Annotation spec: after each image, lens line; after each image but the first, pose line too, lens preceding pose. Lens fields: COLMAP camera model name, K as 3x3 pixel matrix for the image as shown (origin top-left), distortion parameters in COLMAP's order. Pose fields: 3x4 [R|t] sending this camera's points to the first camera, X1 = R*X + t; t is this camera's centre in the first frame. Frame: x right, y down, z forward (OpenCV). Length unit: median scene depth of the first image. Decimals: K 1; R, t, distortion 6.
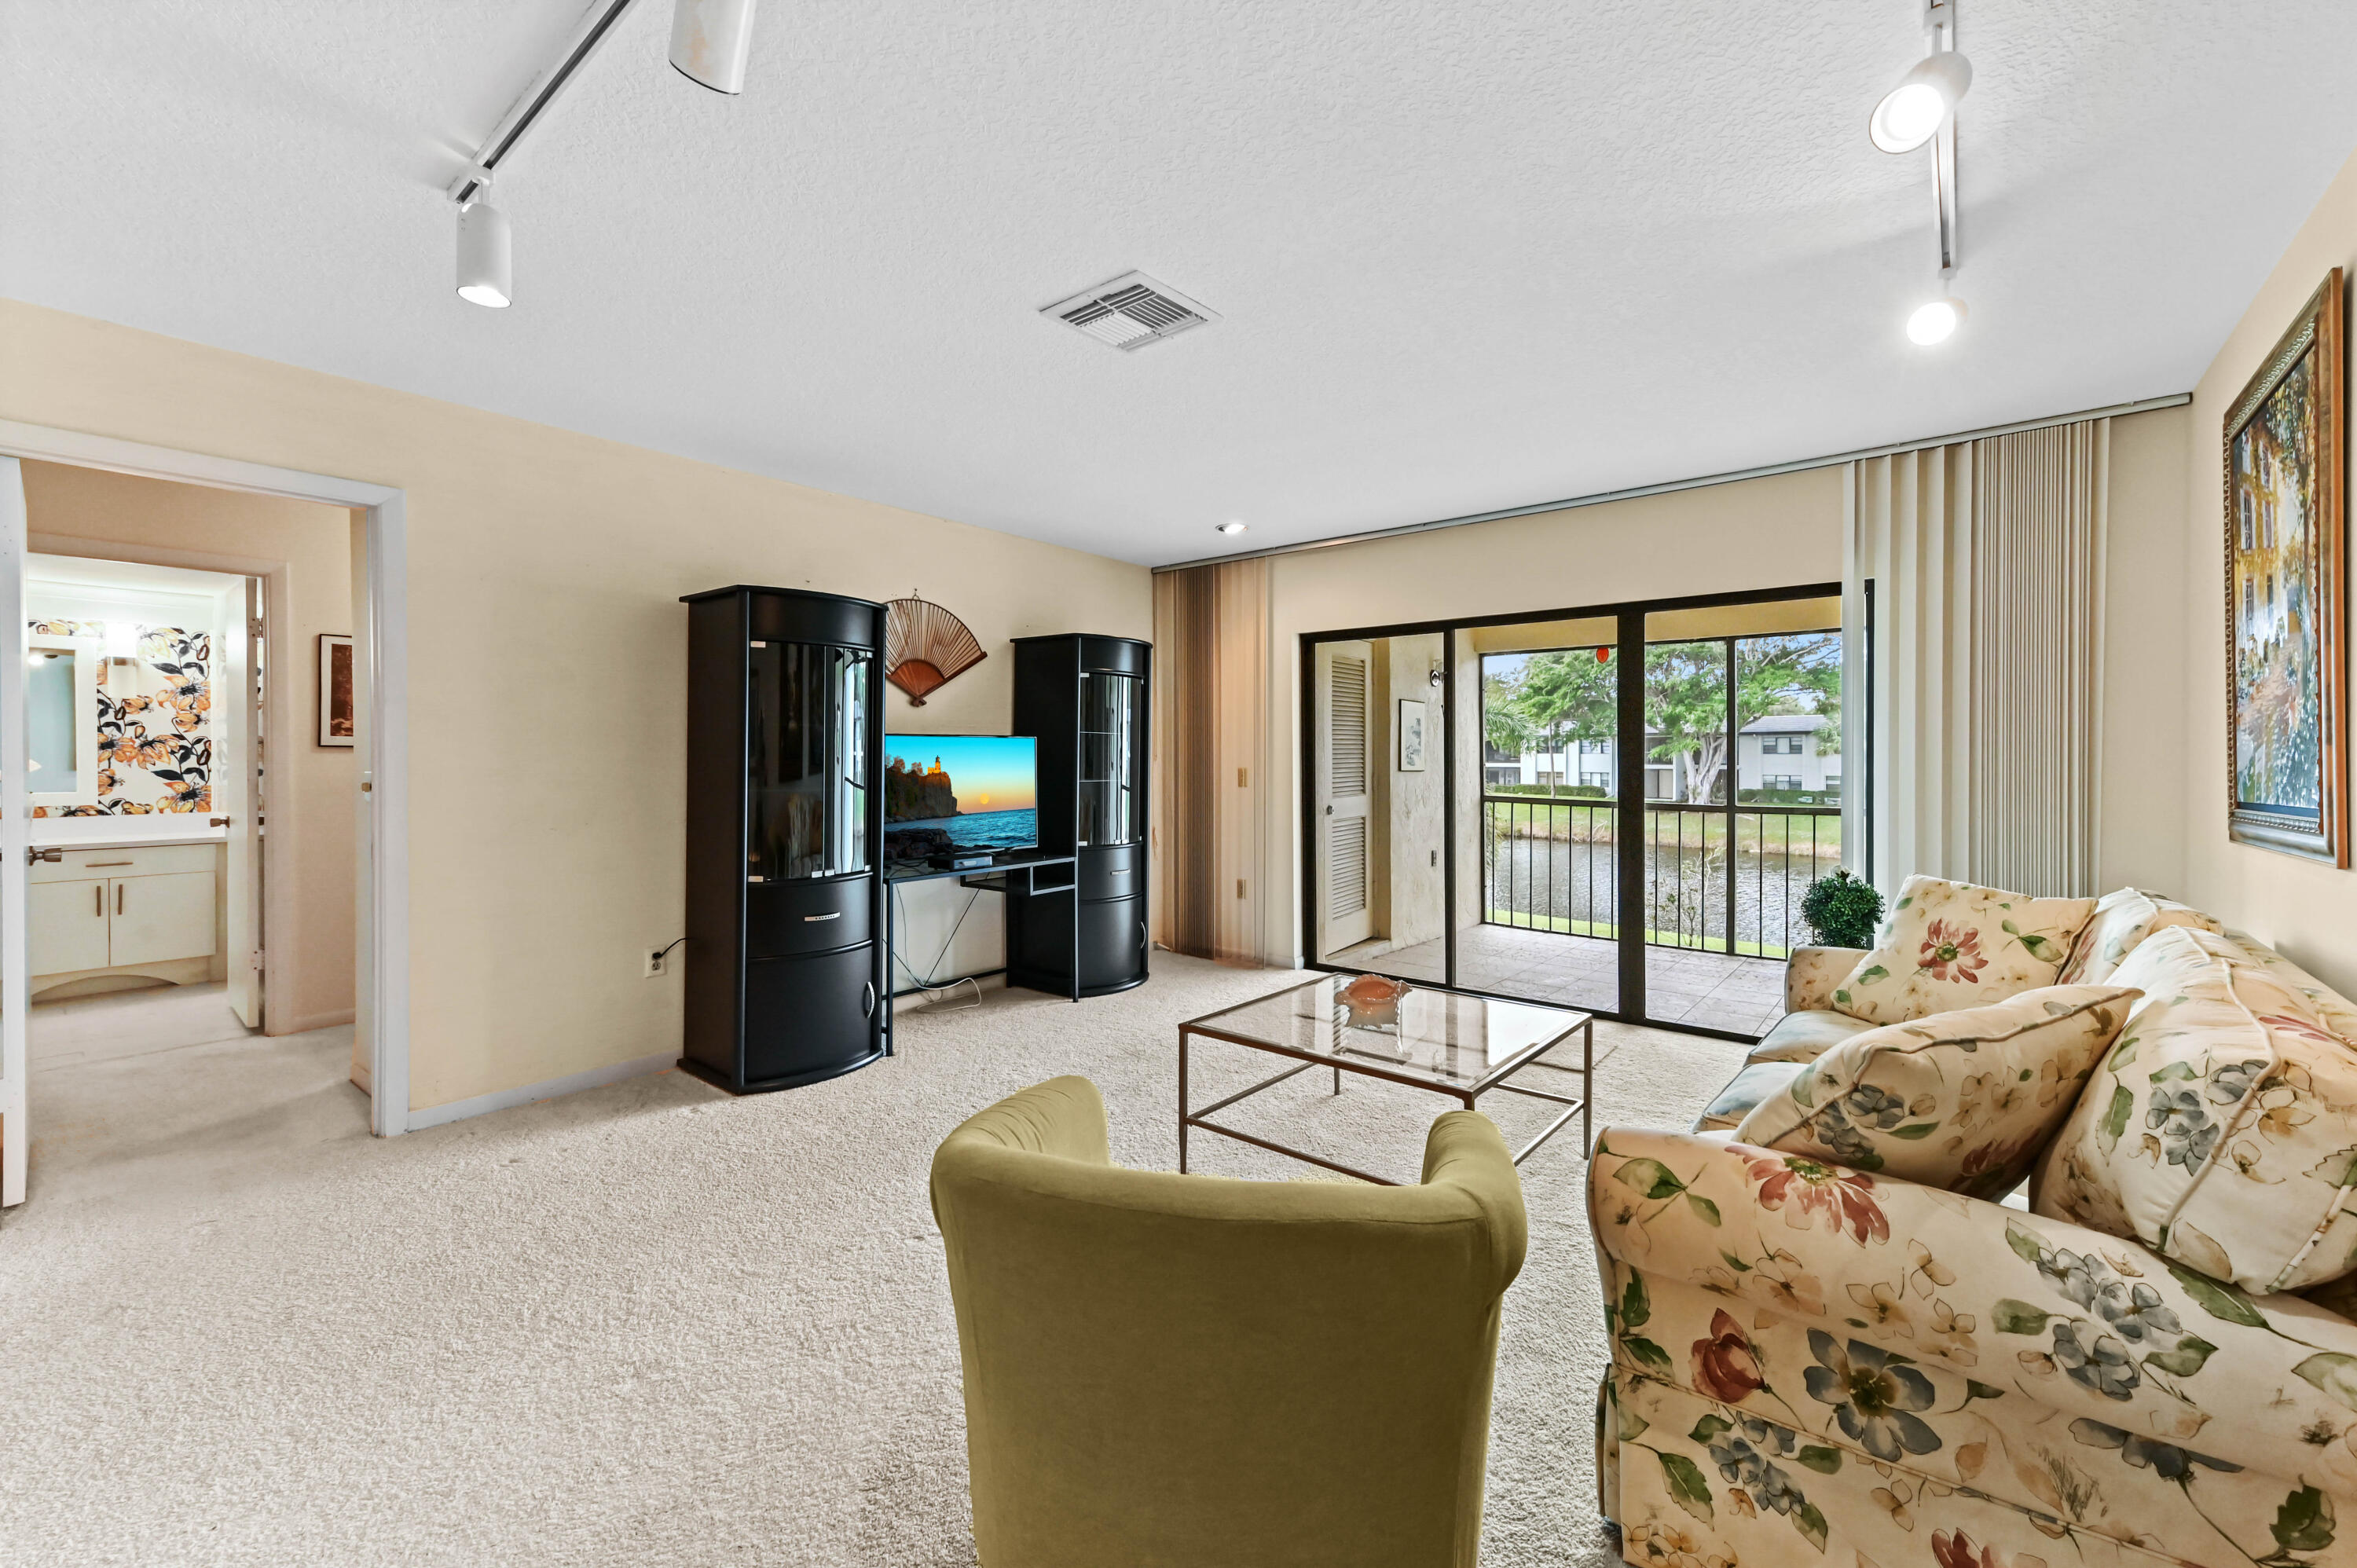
lens RADIAL K [[957.3, 0, 1178.8], [0, 957.3, 765.4], [0, 0, 1]] dist [0.015829, 0.000040]
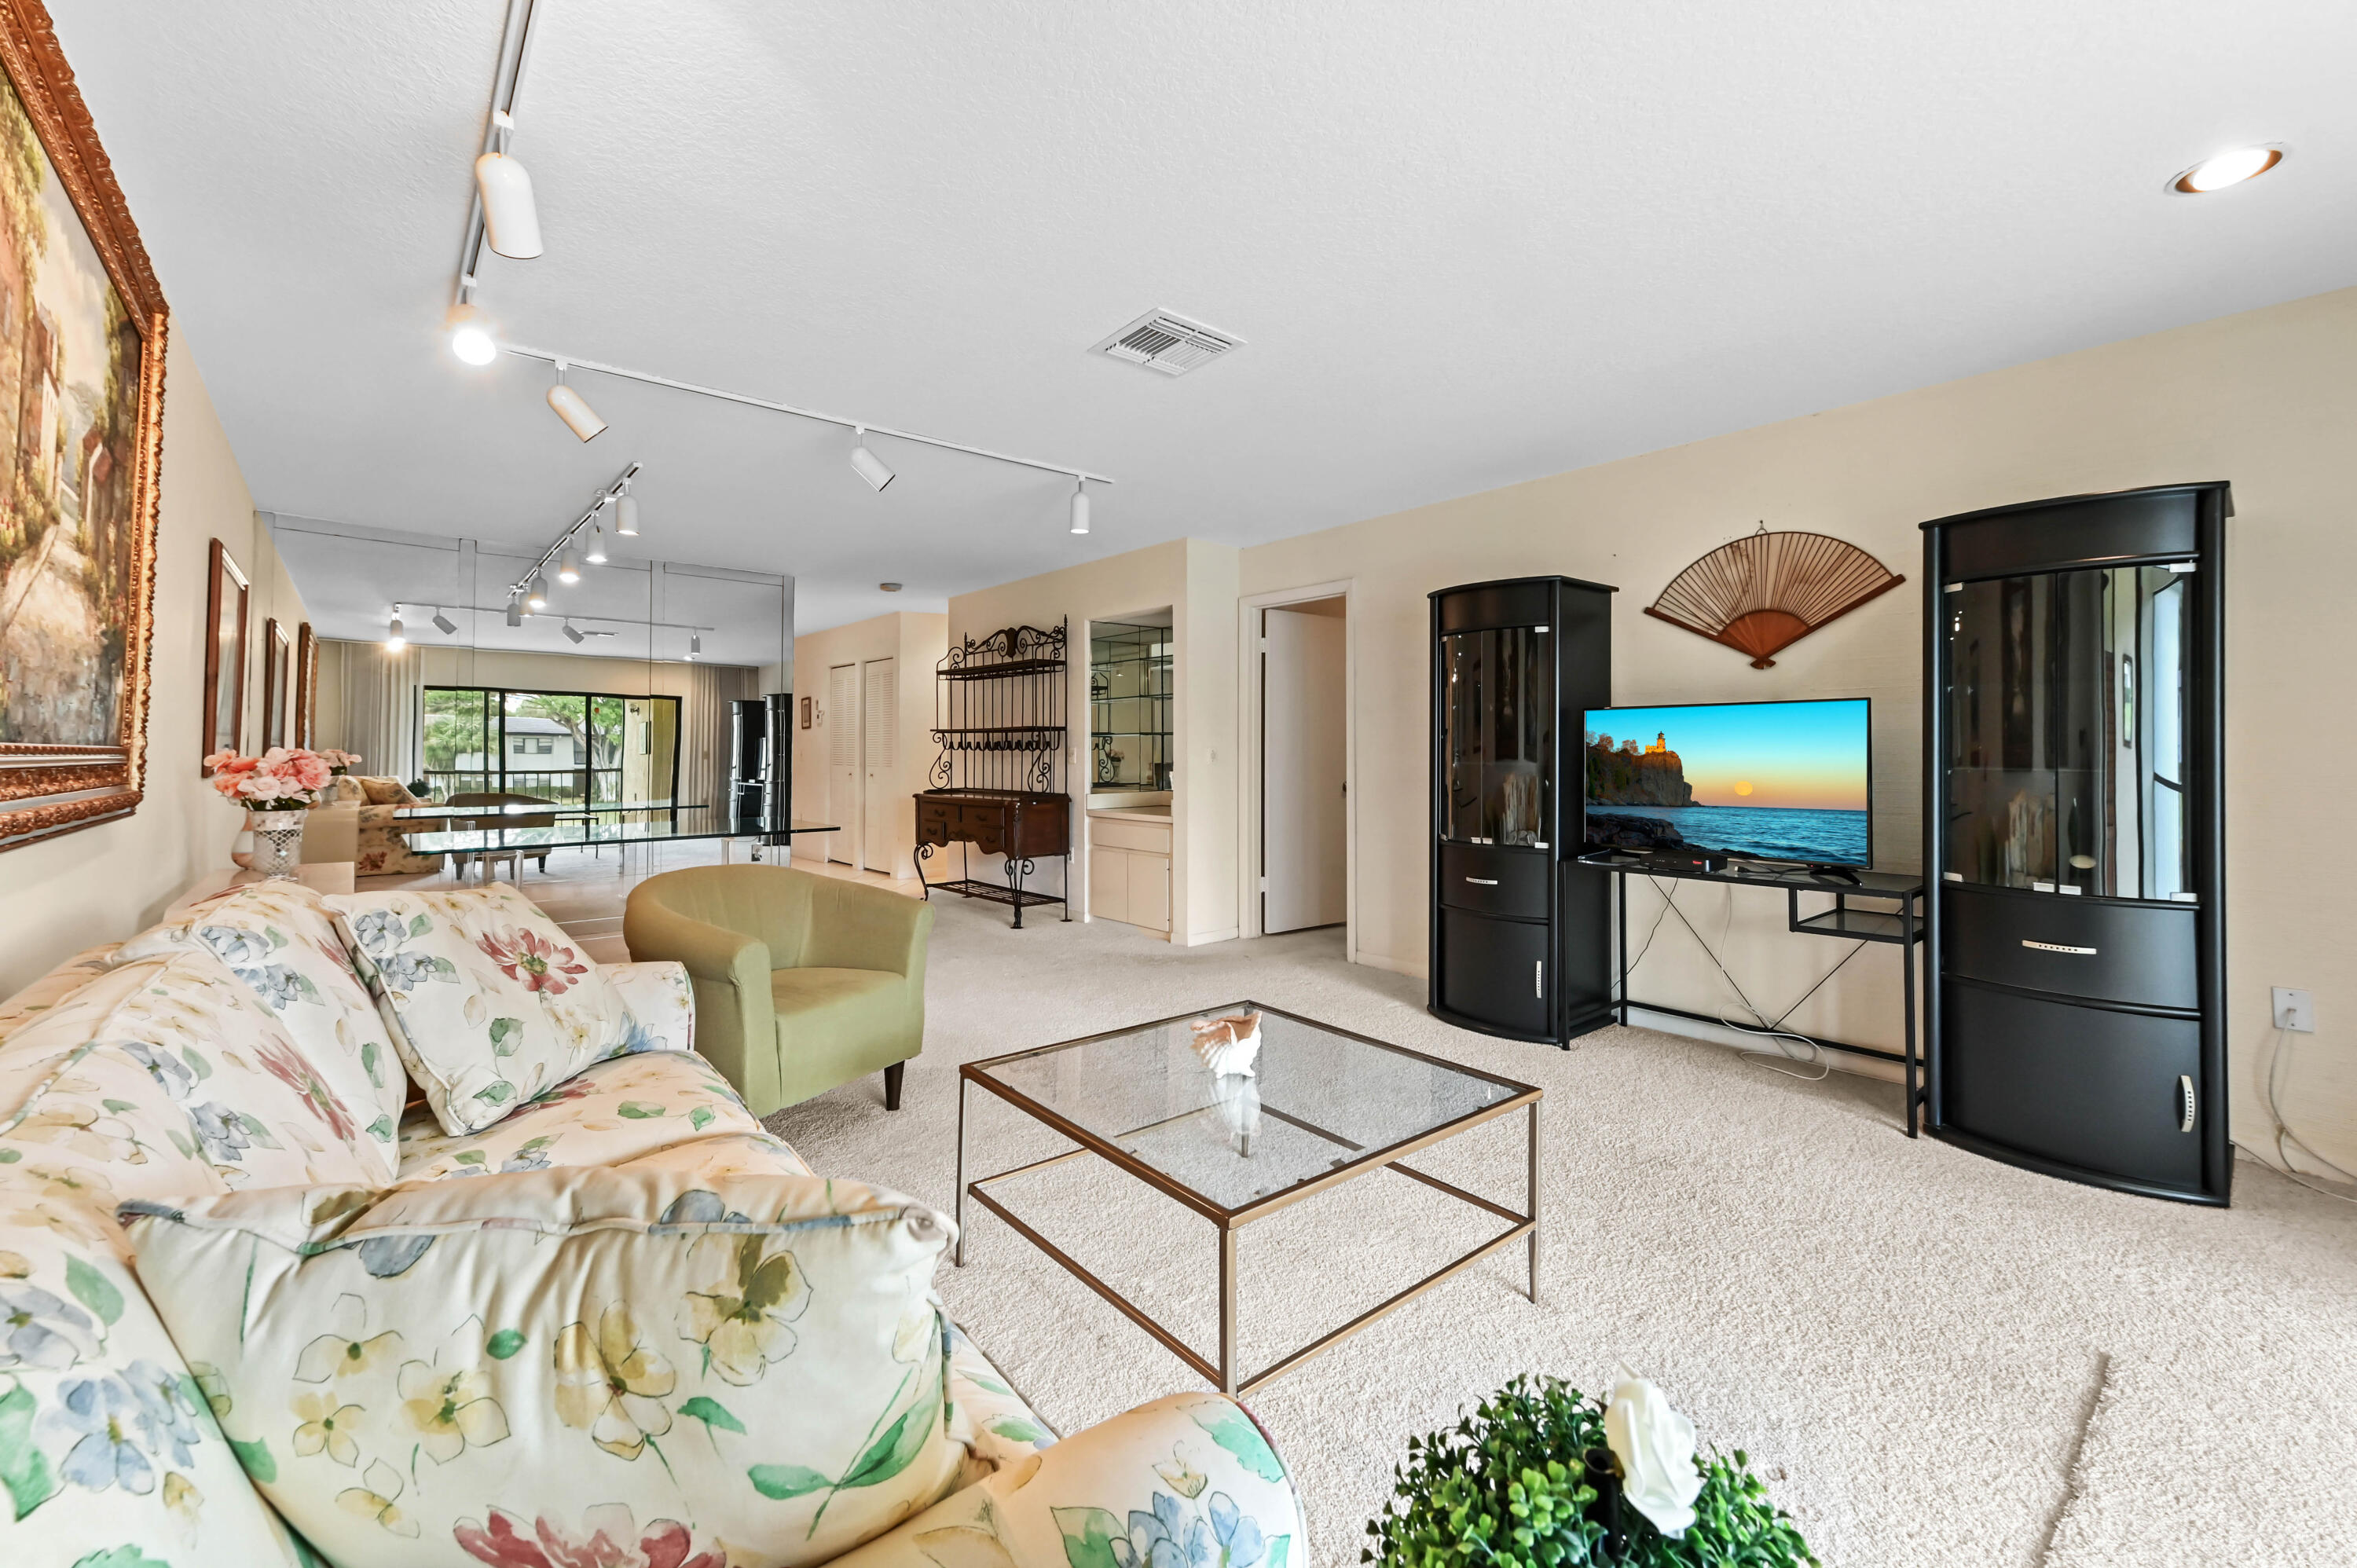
lens RADIAL K [[934.9, 0, 1180.7], [0, 934.9, 767.6], [0, 0, 1]] dist [0.011684, 0.000049]
pose [[-0.179243, 0.018726, -0.983627, 0.636275], [-0.013661, 0.999675, 0.021521, 0.009675], [0.983710, 0.017295, -0.178929, 0.752356]]
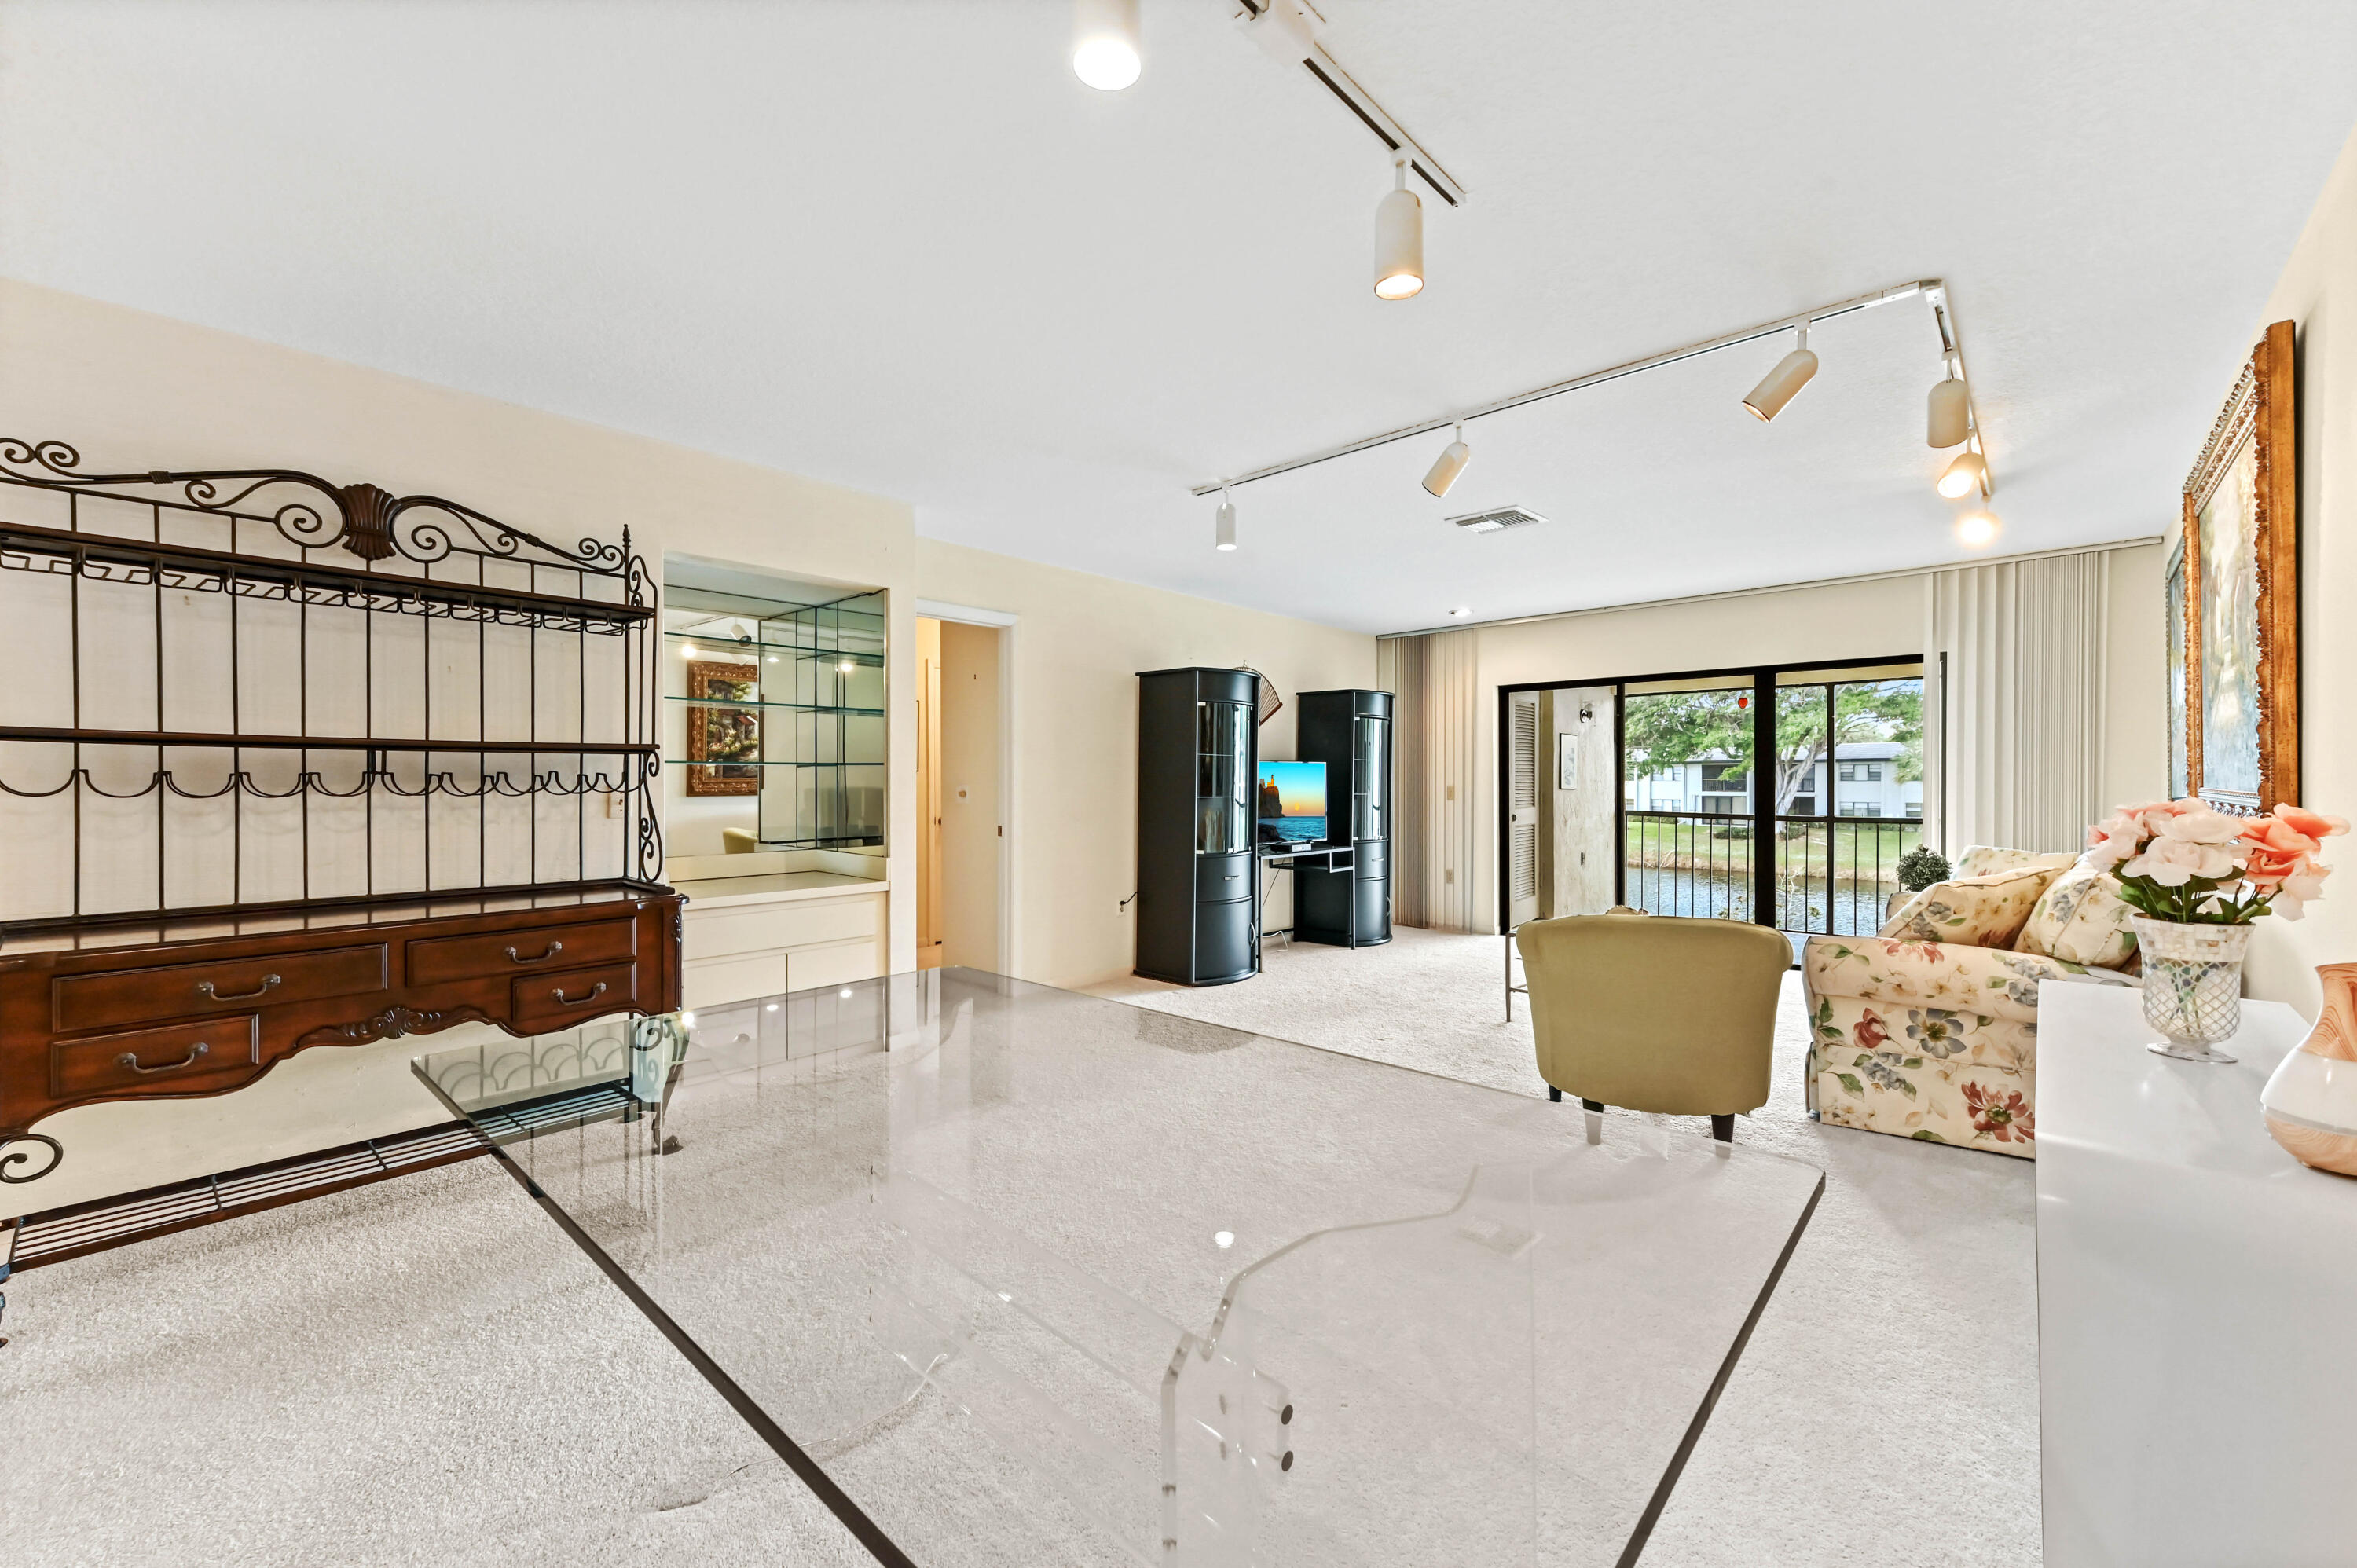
lens RADIAL K [[937.0, 0, 1186.8], [0, 937.0, 794.1], [0, 0, 1]] dist [0.021264, 0.000060]
pose [[0.998378, 0.000162, -0.056931, -0.311548], [-0.000120, 1.000000, 0.000736, 0.018417], [0.056931, -0.000728, 0.998378, -0.450940]]
